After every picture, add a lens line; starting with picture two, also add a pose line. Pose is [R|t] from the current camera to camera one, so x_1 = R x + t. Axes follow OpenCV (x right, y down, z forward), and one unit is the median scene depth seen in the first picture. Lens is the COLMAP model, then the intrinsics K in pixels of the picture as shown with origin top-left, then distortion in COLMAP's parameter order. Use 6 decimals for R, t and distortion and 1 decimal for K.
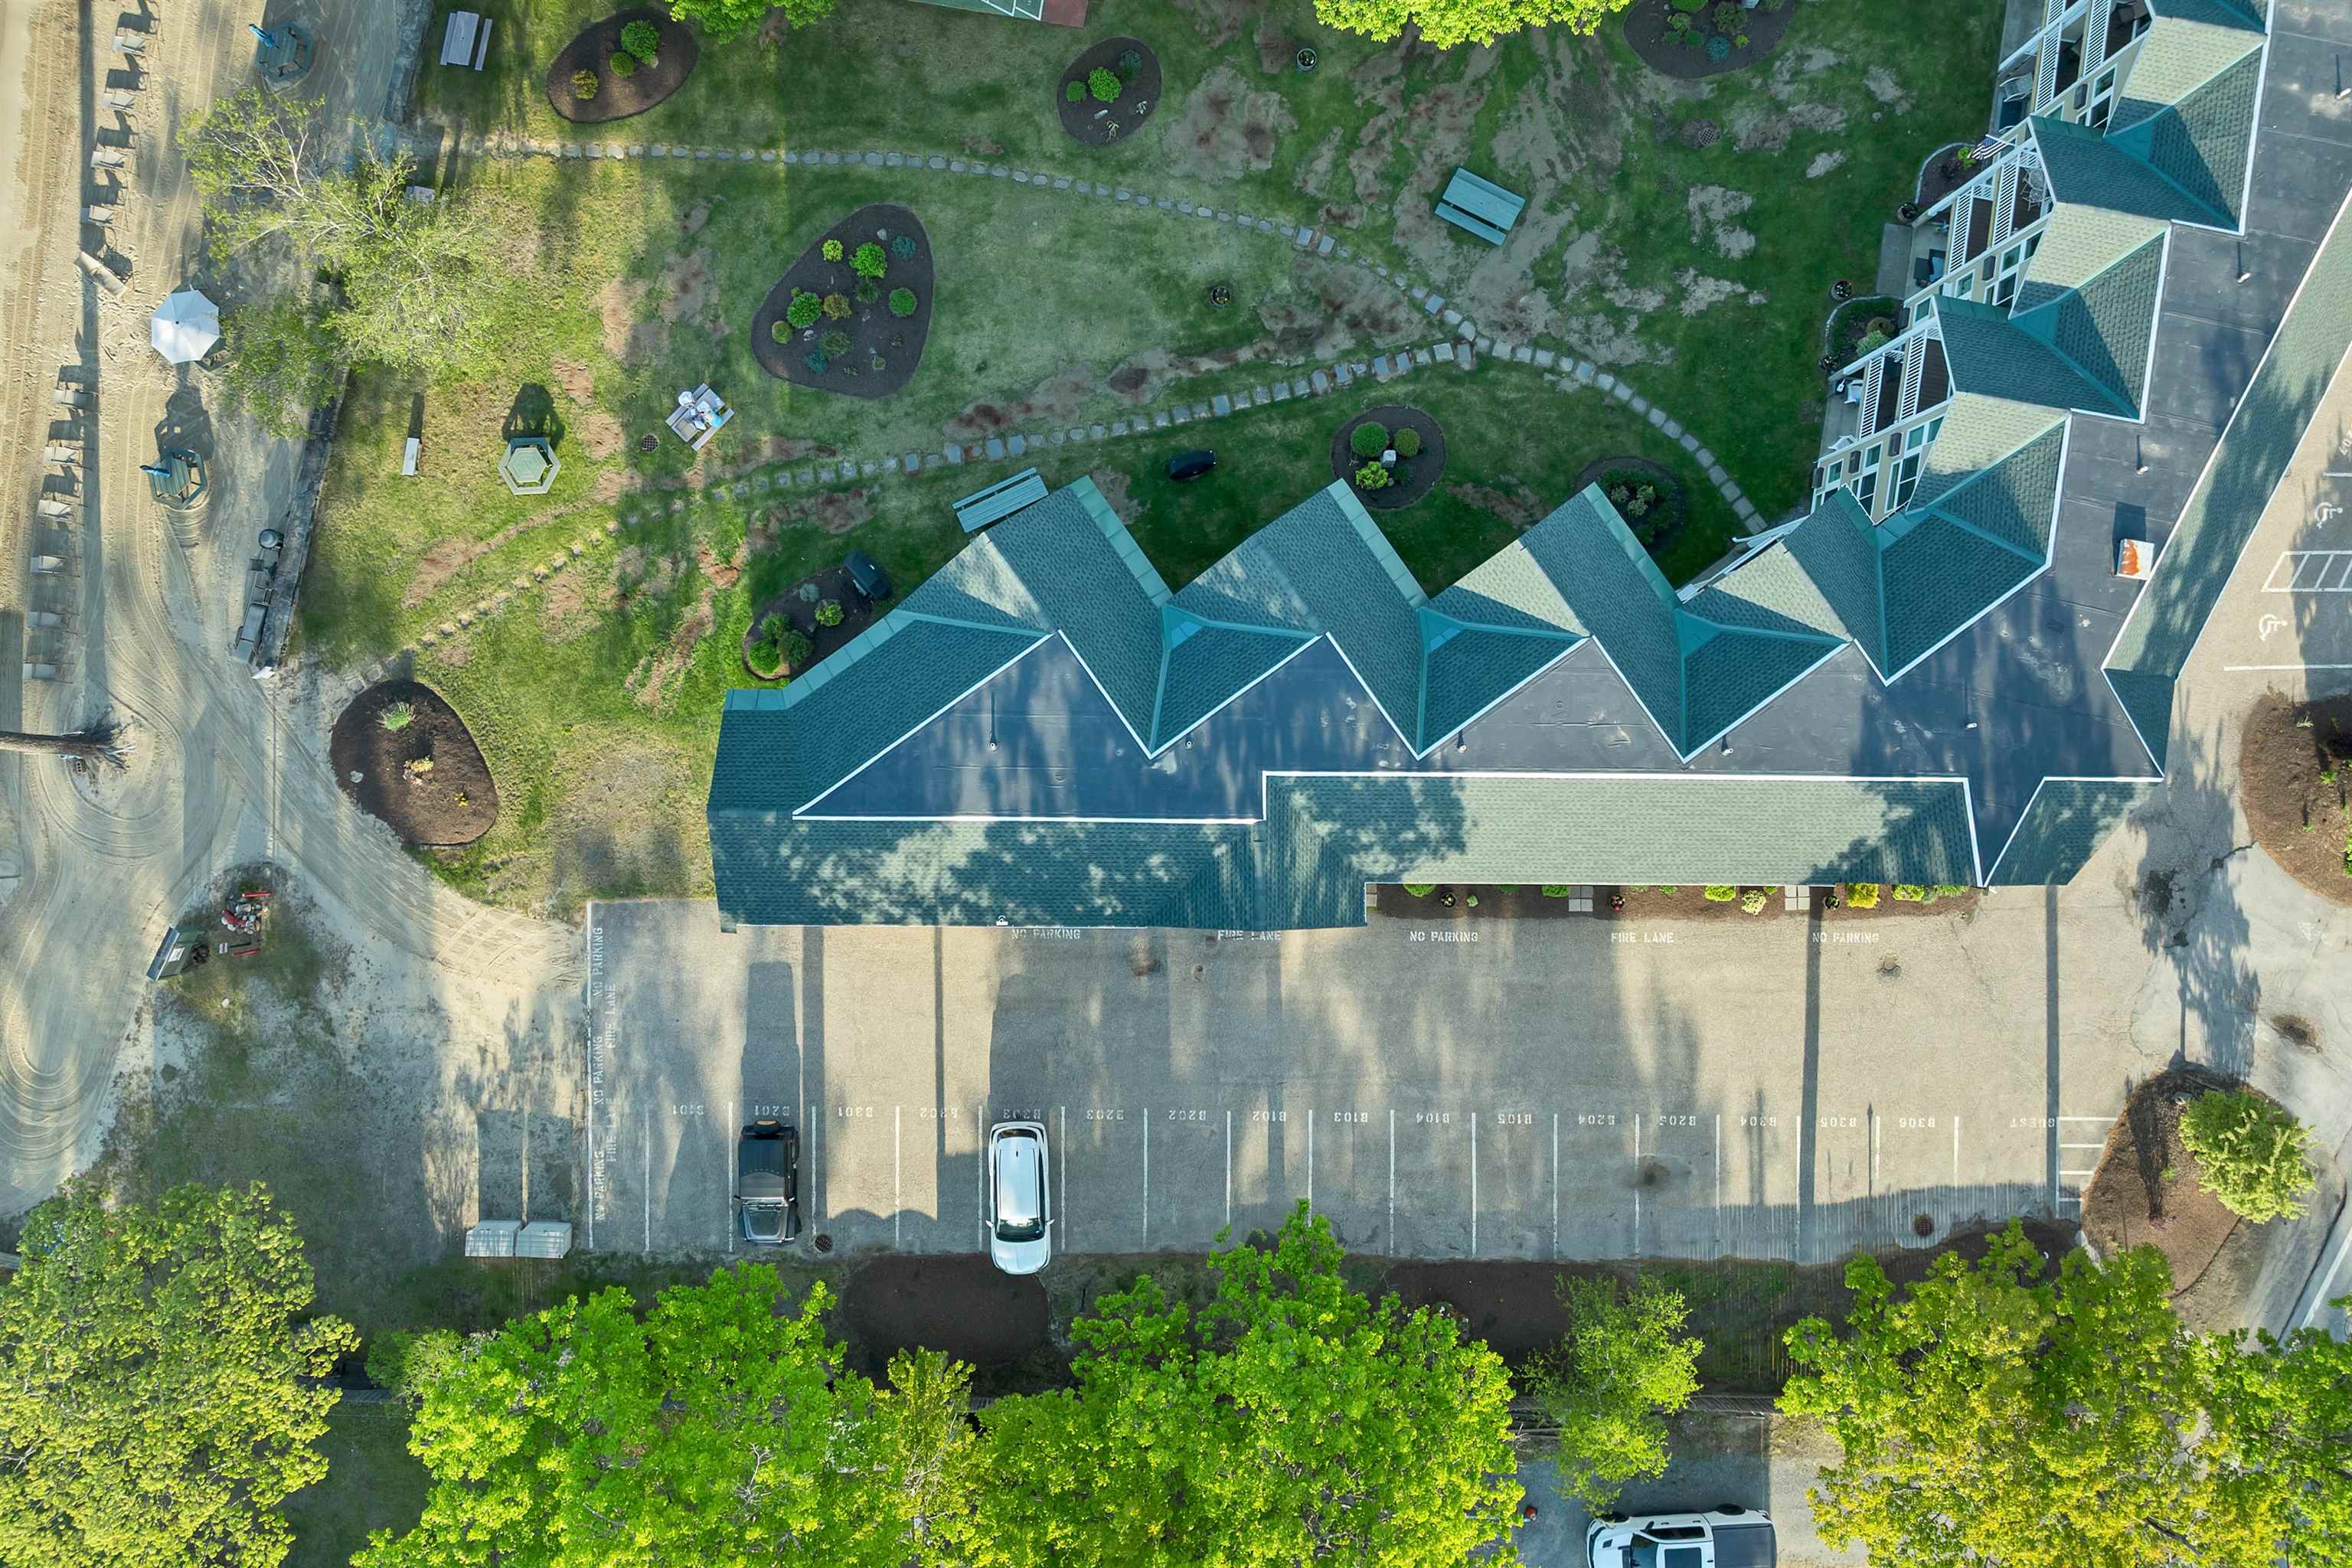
lens RADIAL K [[1750.6, 0, 1133.0], [0, 1750.6, 701.8], [0, 0, 1]] dist [-0.029550, -0.010749]
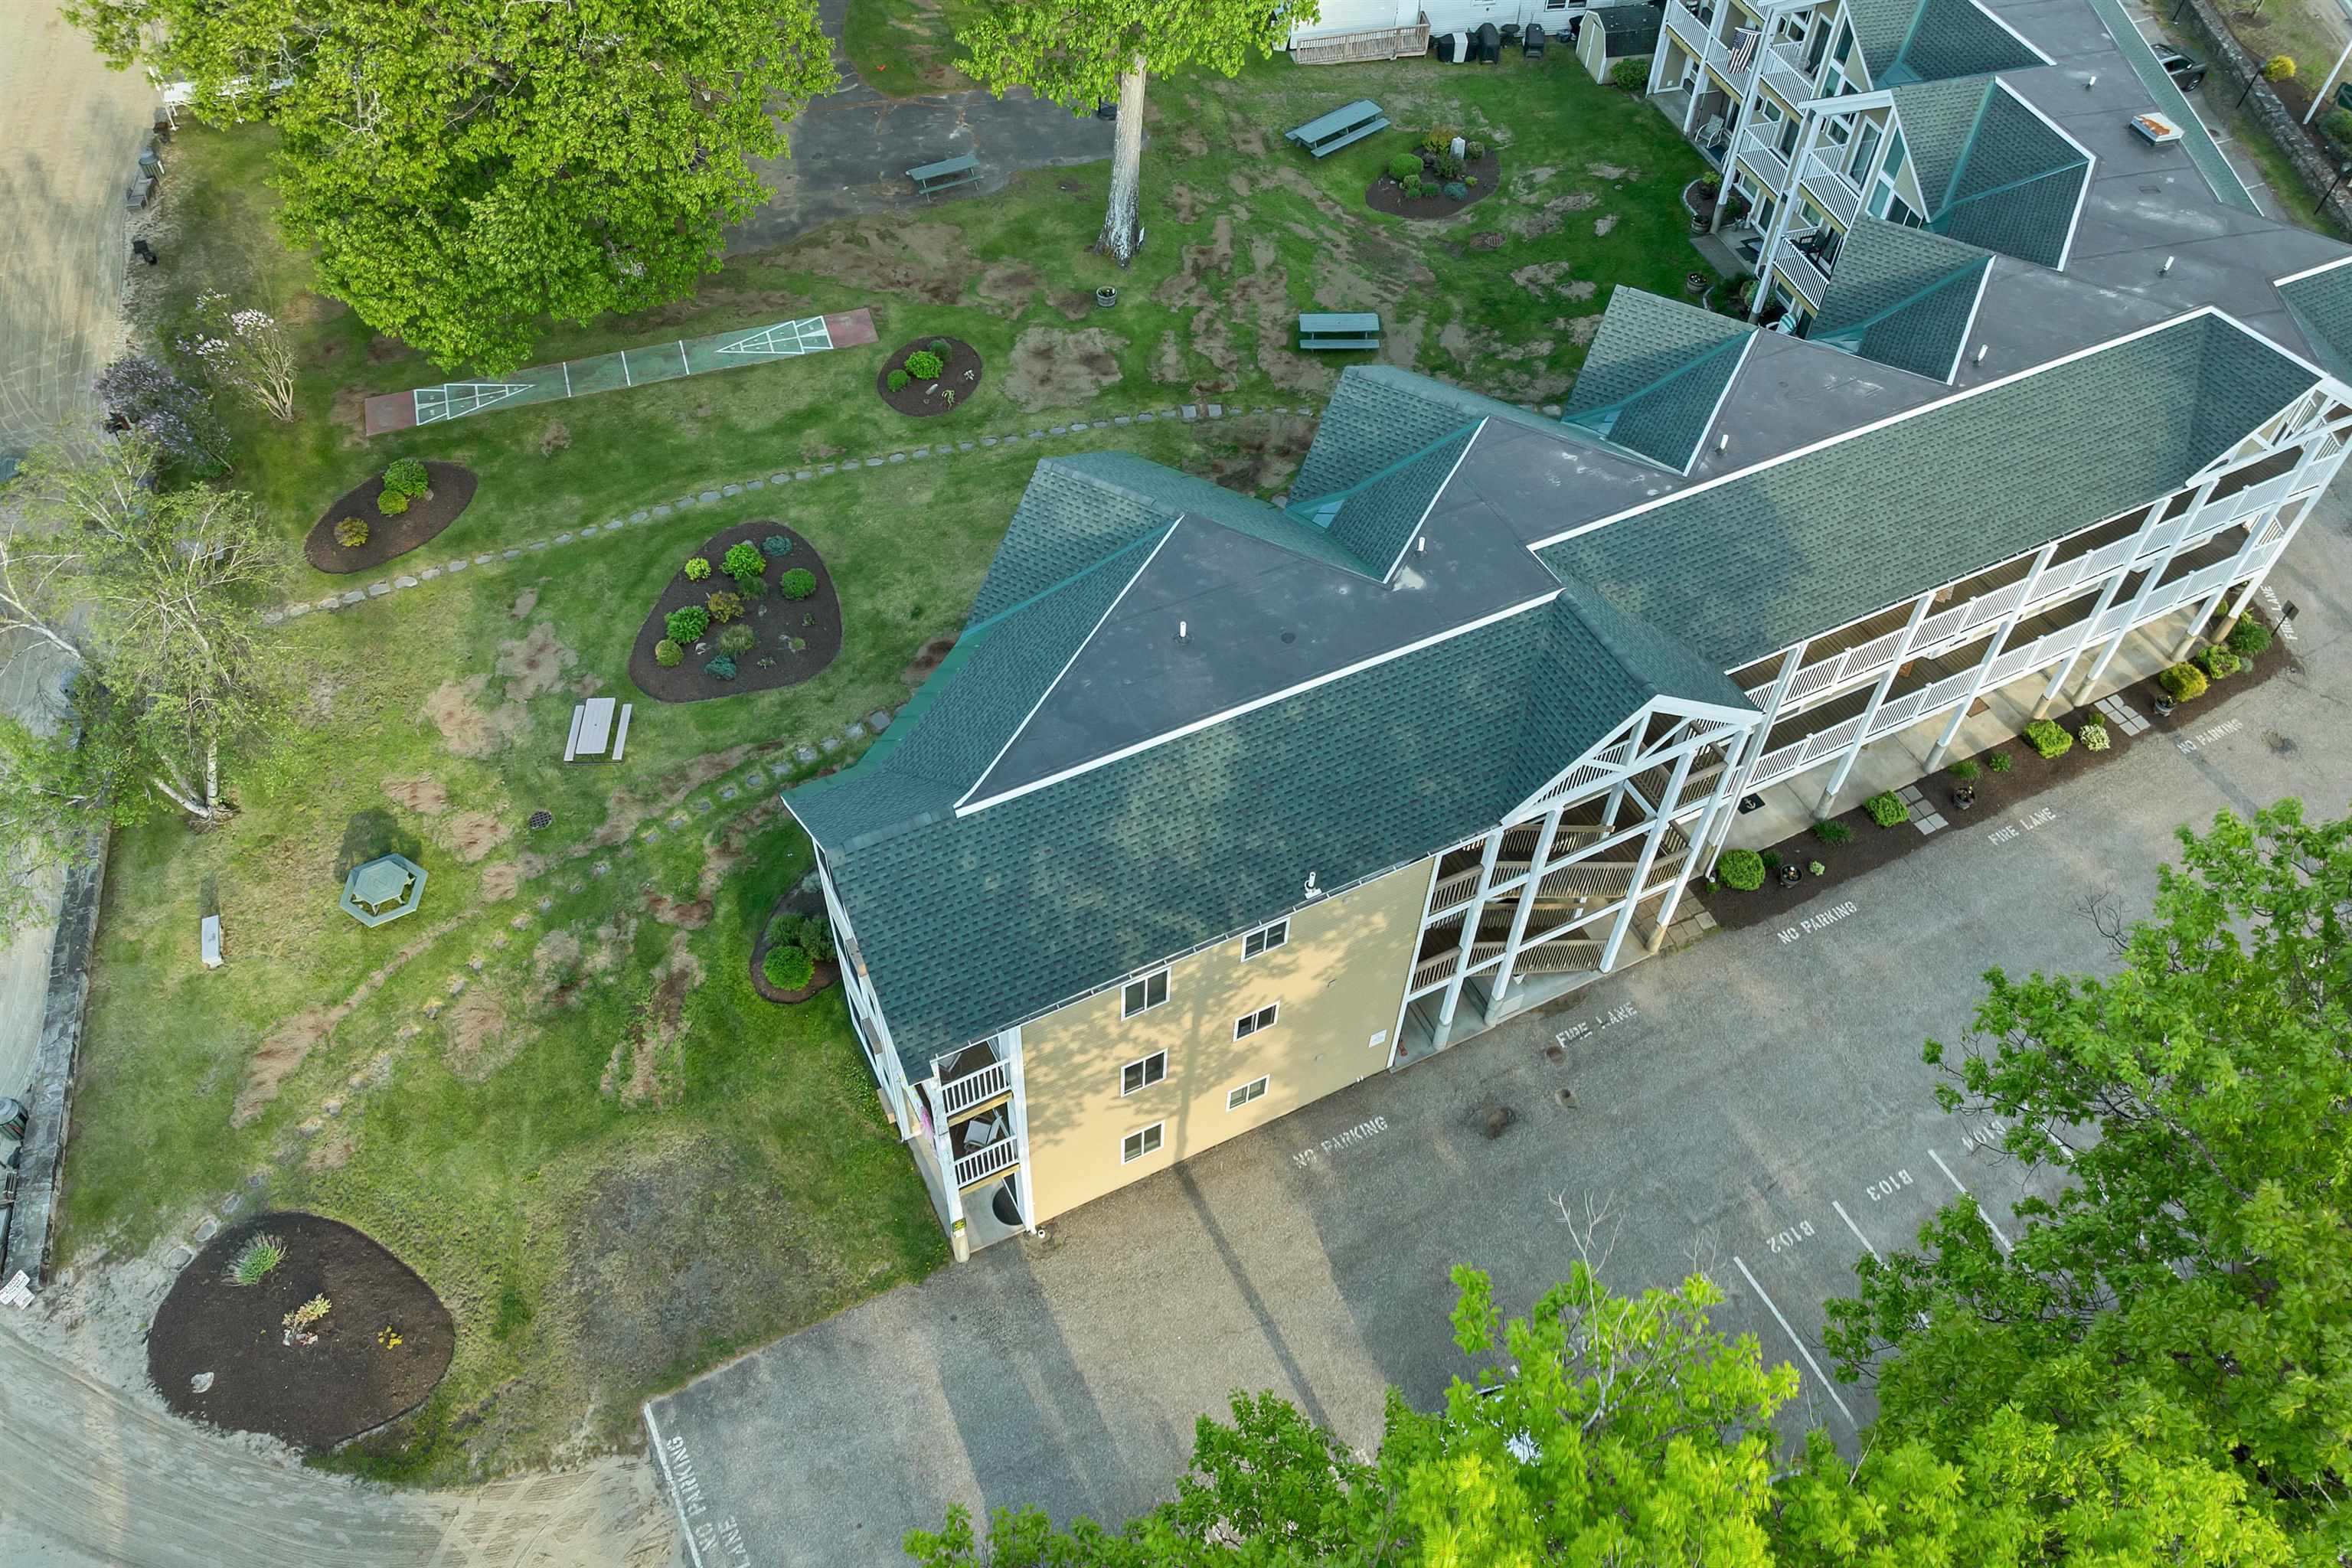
lens RADIAL K [[1750.6, 0, 1132.1], [0, 1750.6, 696.8], [0, 0, 1]] dist [-0.029550, -0.010749]
pose [[0.894857, -0.341725, 0.287152, -0.245309], [0.446107, 0.706094, -0.549927, 0.332923], [-0.014833, 0.620206, 0.784299, 0.379432]]
